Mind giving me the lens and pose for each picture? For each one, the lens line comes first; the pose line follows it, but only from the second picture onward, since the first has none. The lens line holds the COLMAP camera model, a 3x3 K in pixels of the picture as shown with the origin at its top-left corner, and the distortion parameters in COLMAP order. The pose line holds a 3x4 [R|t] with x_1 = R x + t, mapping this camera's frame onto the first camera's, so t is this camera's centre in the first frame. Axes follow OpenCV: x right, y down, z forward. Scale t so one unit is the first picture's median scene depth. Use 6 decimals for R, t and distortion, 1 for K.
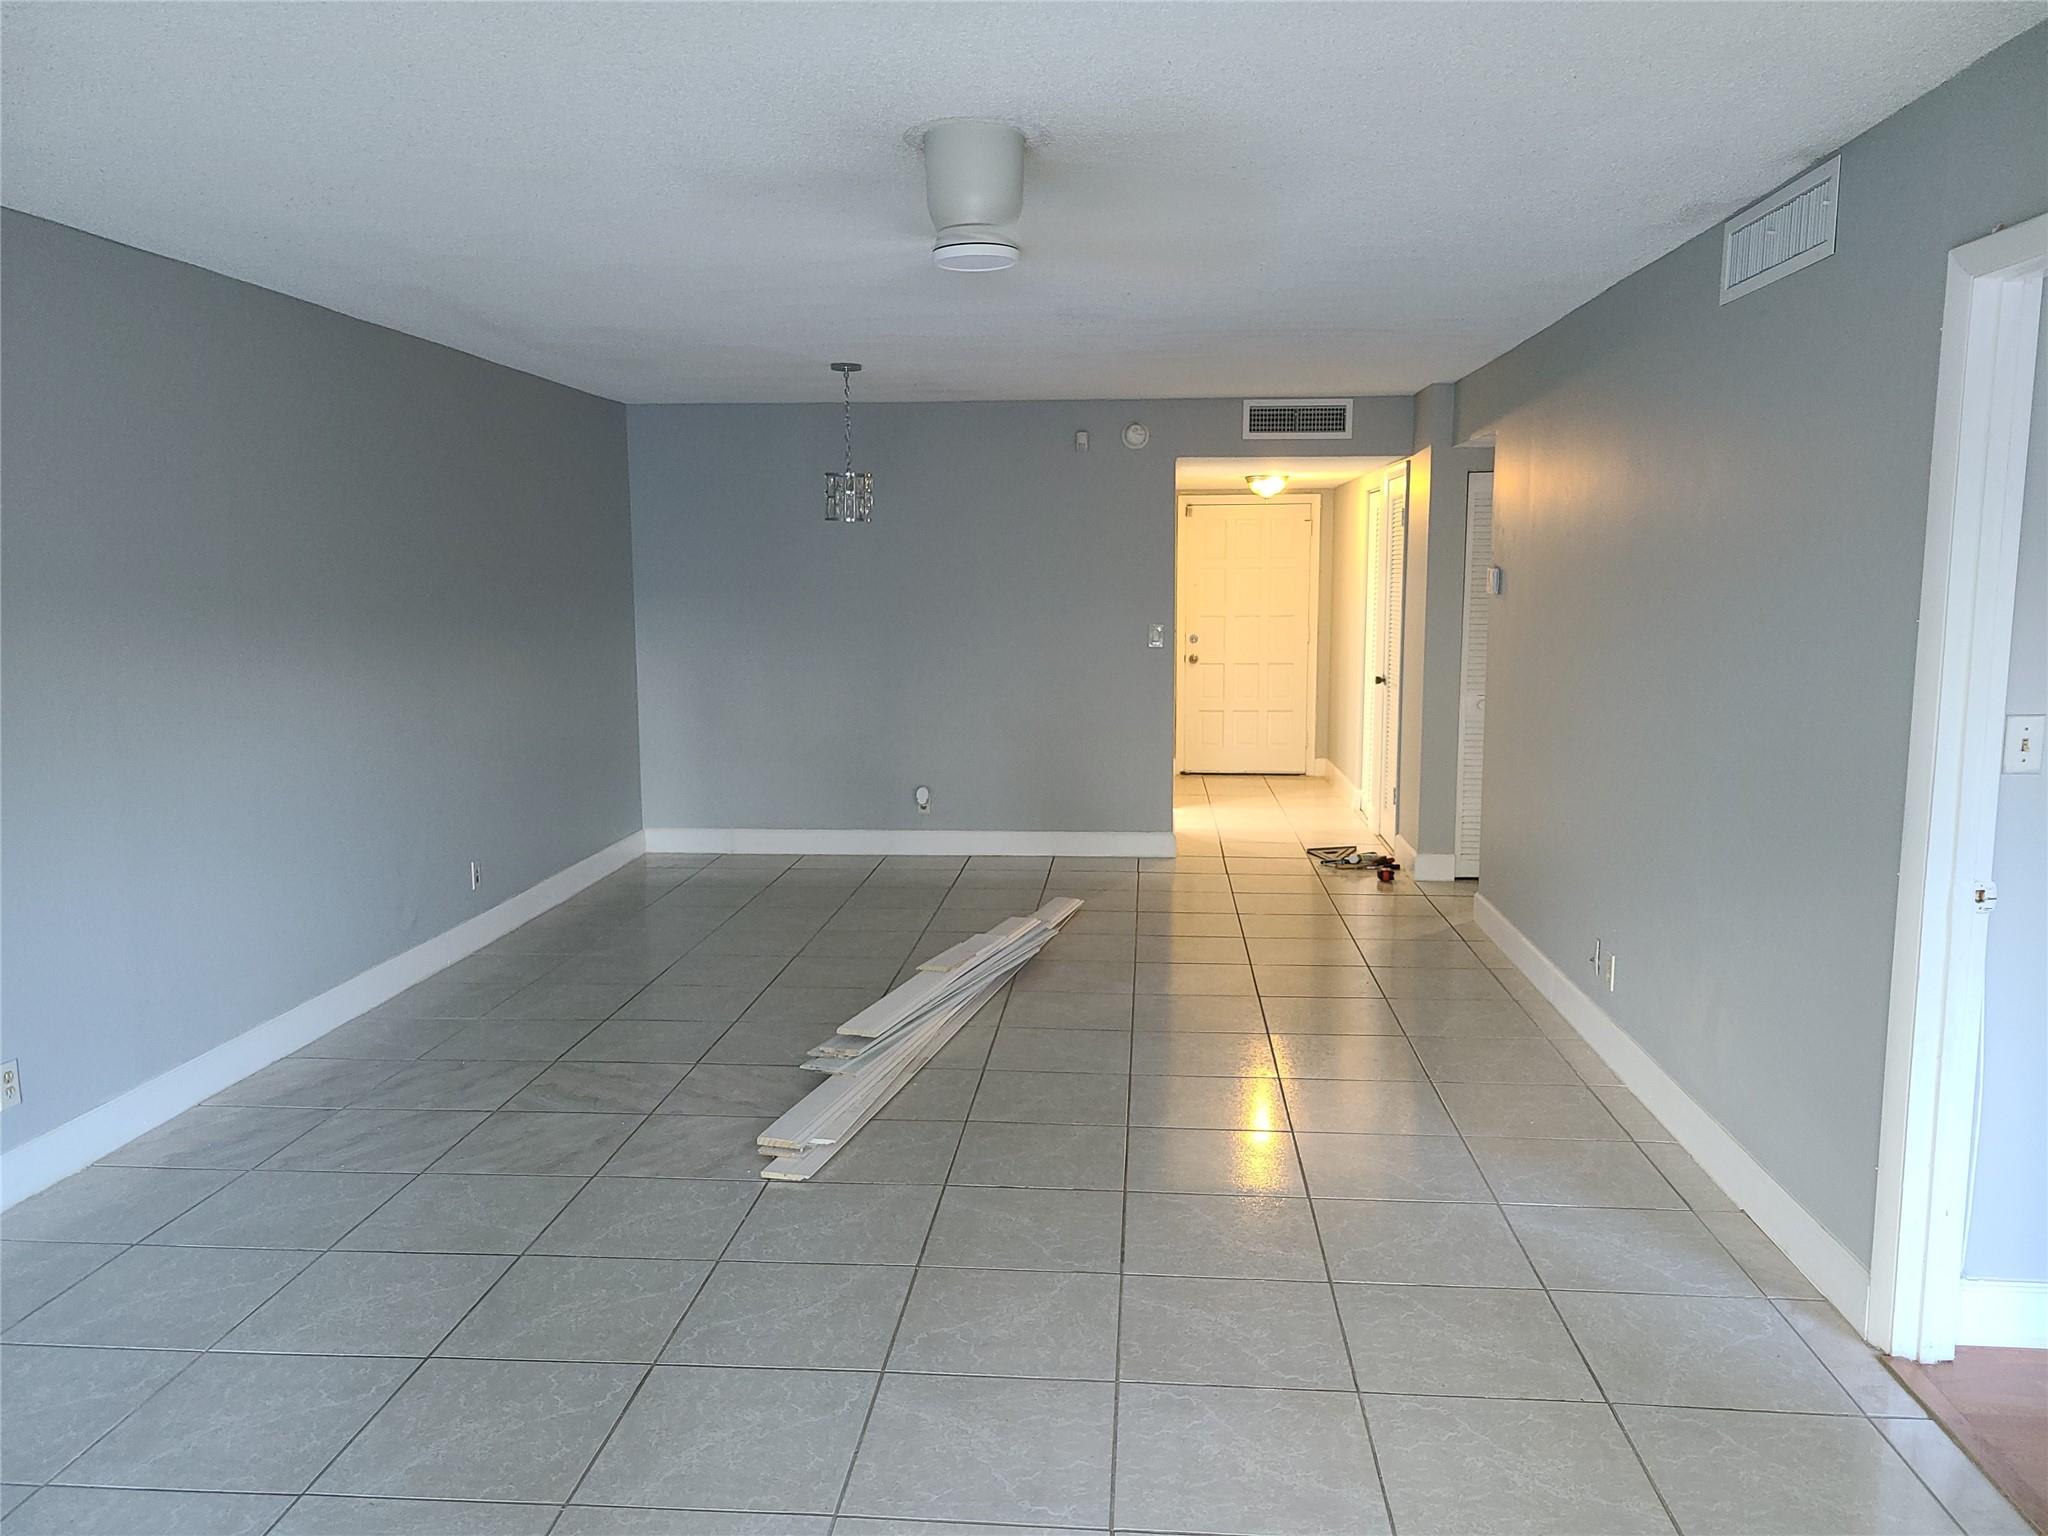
lens RADIAL K [[1537.7, 0, 1016.1], [0, 1537.7, 794.6], [0, 0, 1]] dist [0.059536, -0.034401]
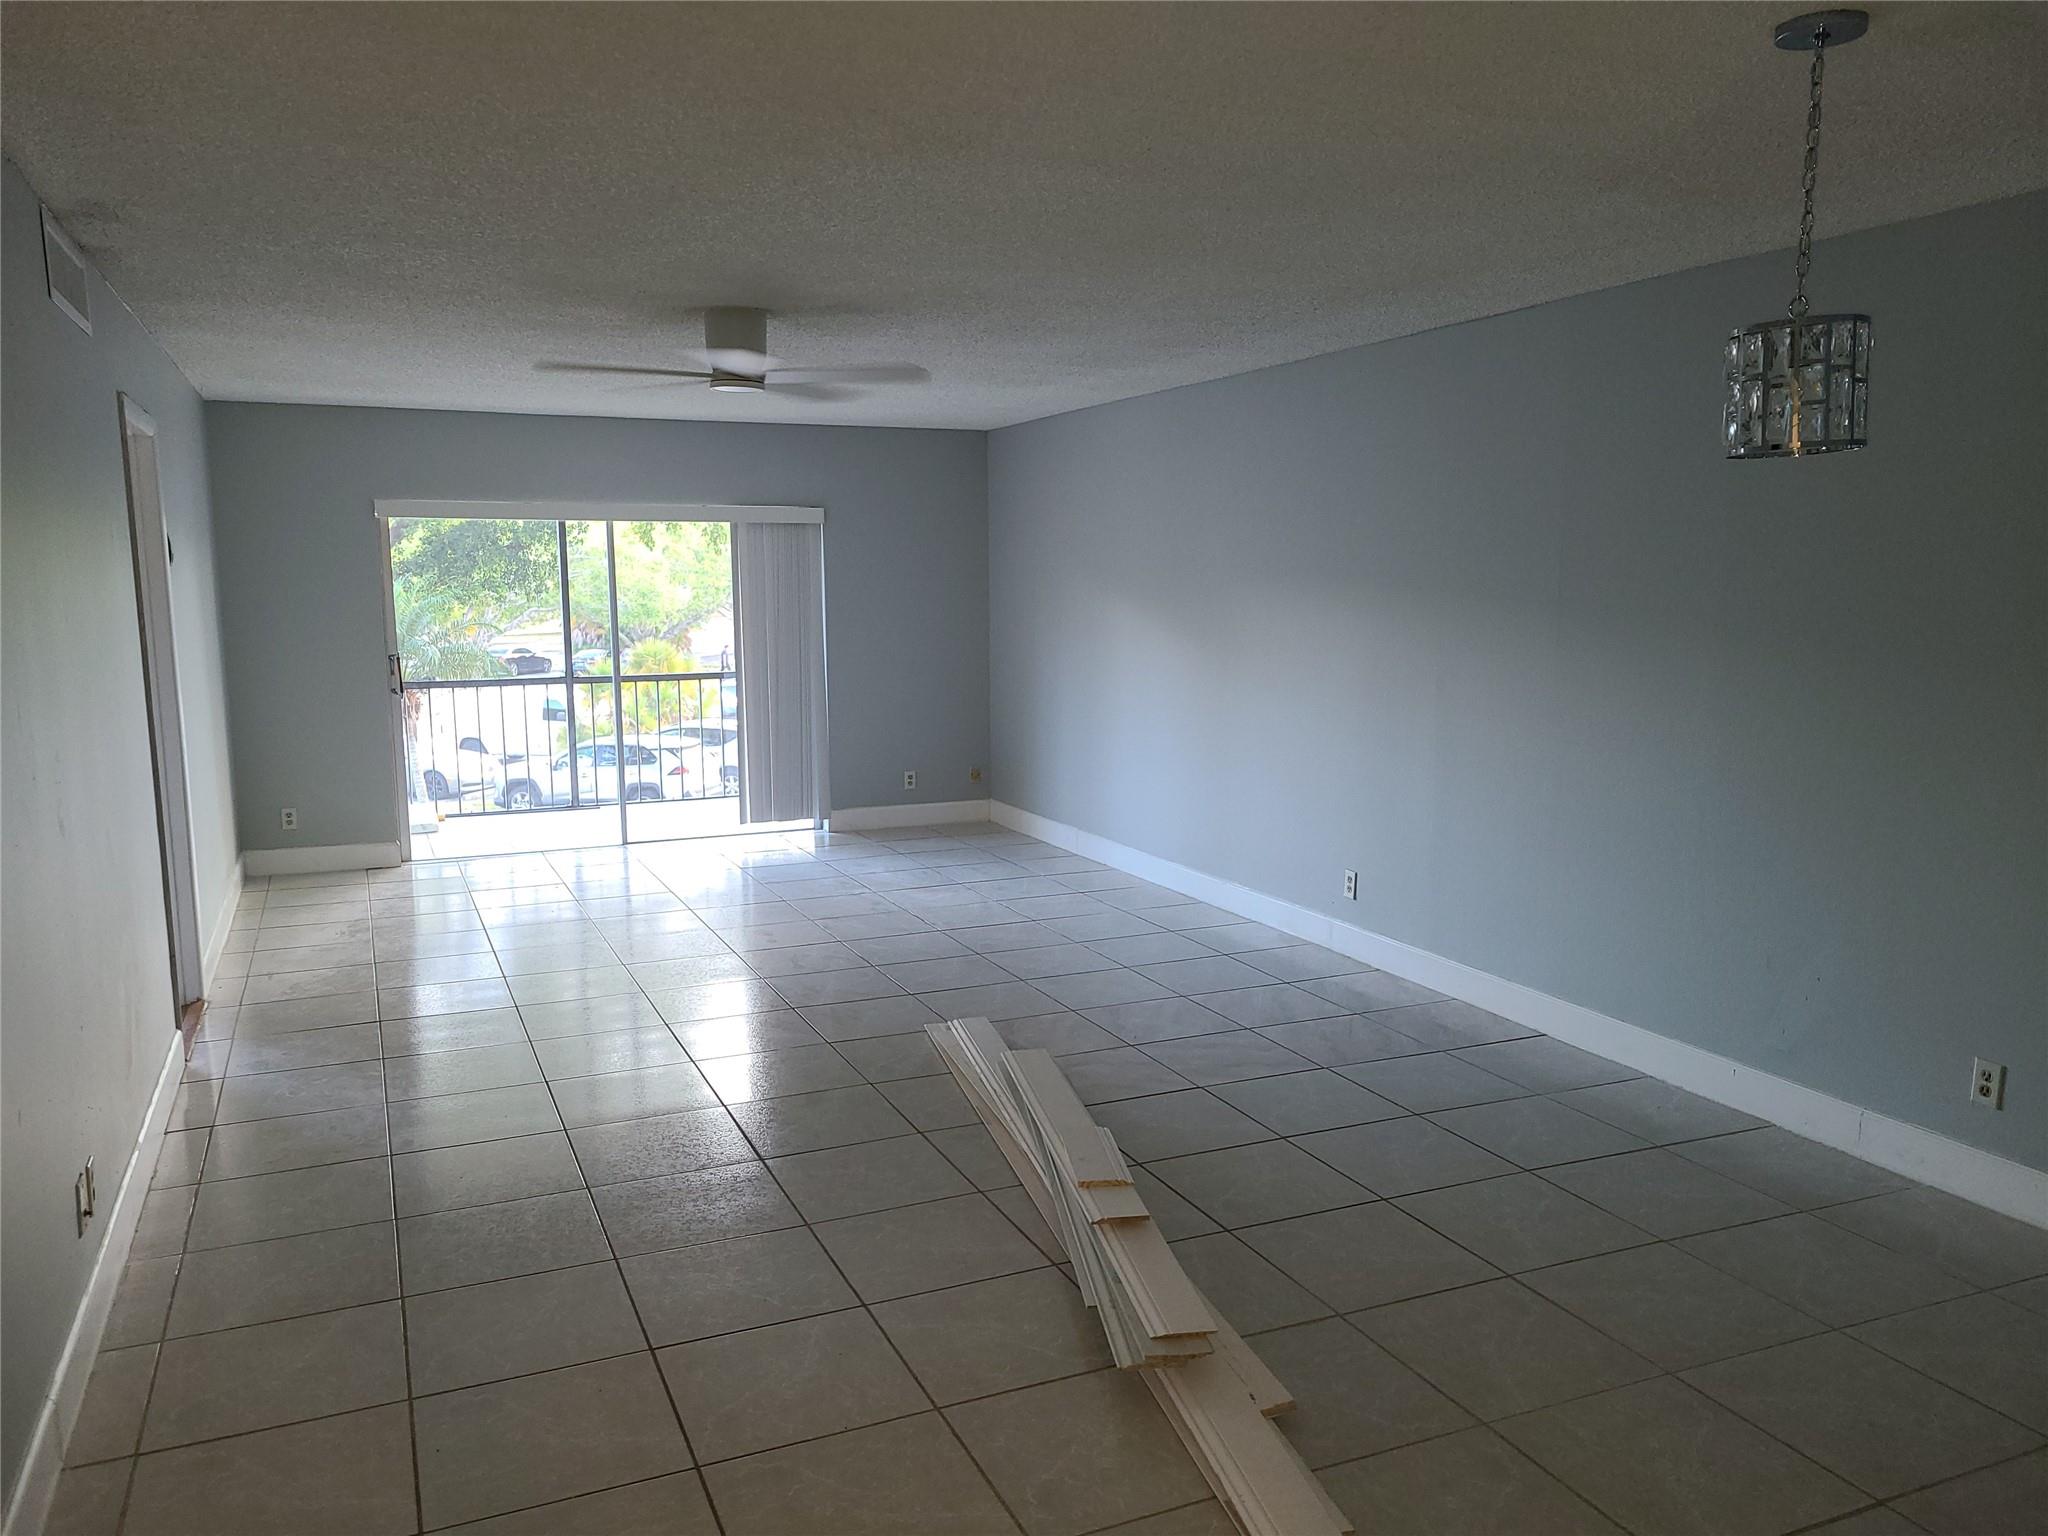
lens RADIAL K [[1537.7, 0, 1016.1], [0, 1537.7, 794.6], [0, 0, 1]] dist [0.059536, -0.034401]
pose [[-0.878931, 0.079864, -0.470215, 0.348752], [-0.058582, 0.960339, 0.272612, -0.269311], [0.473337, 0.267153, -0.839393, 1.772333]]
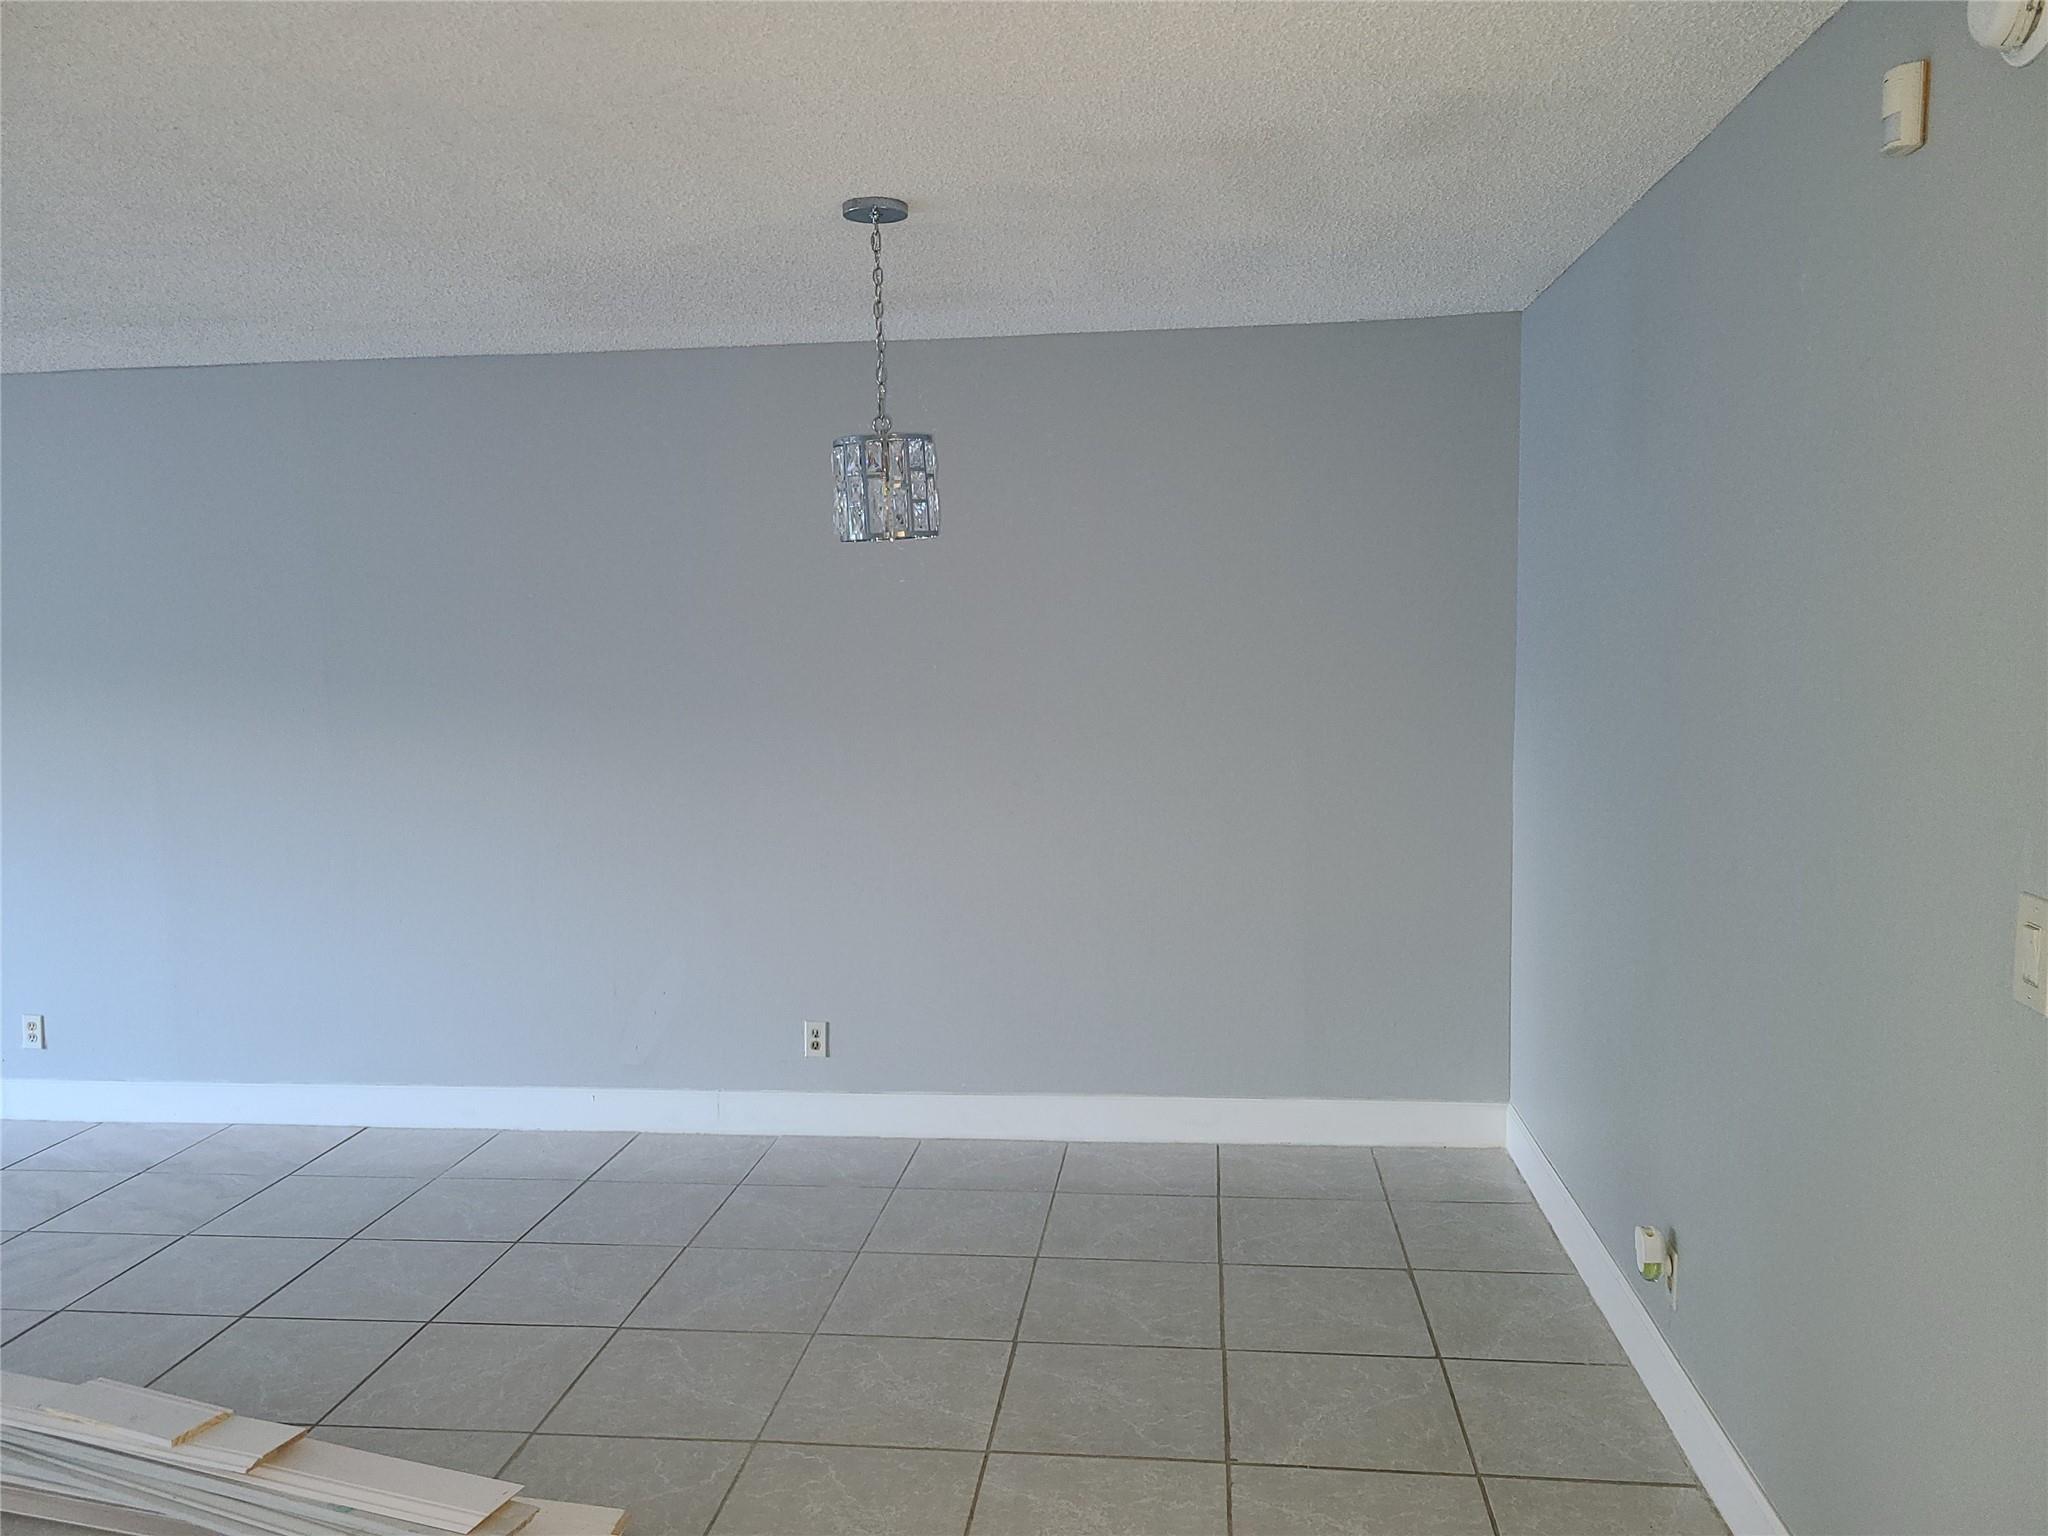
lens RADIAL K [[1537.7, 0, 1016.1], [0, 1537.7, 794.6], [0, 0, 1]] dist [0.059536, -0.034401]
pose [[-0.031408, 0.113274, -0.993067, 0.523547], [-0.125186, 0.985288, 0.116345, -0.226147], [0.991636, 0.127972, -0.016765, 1.492159]]
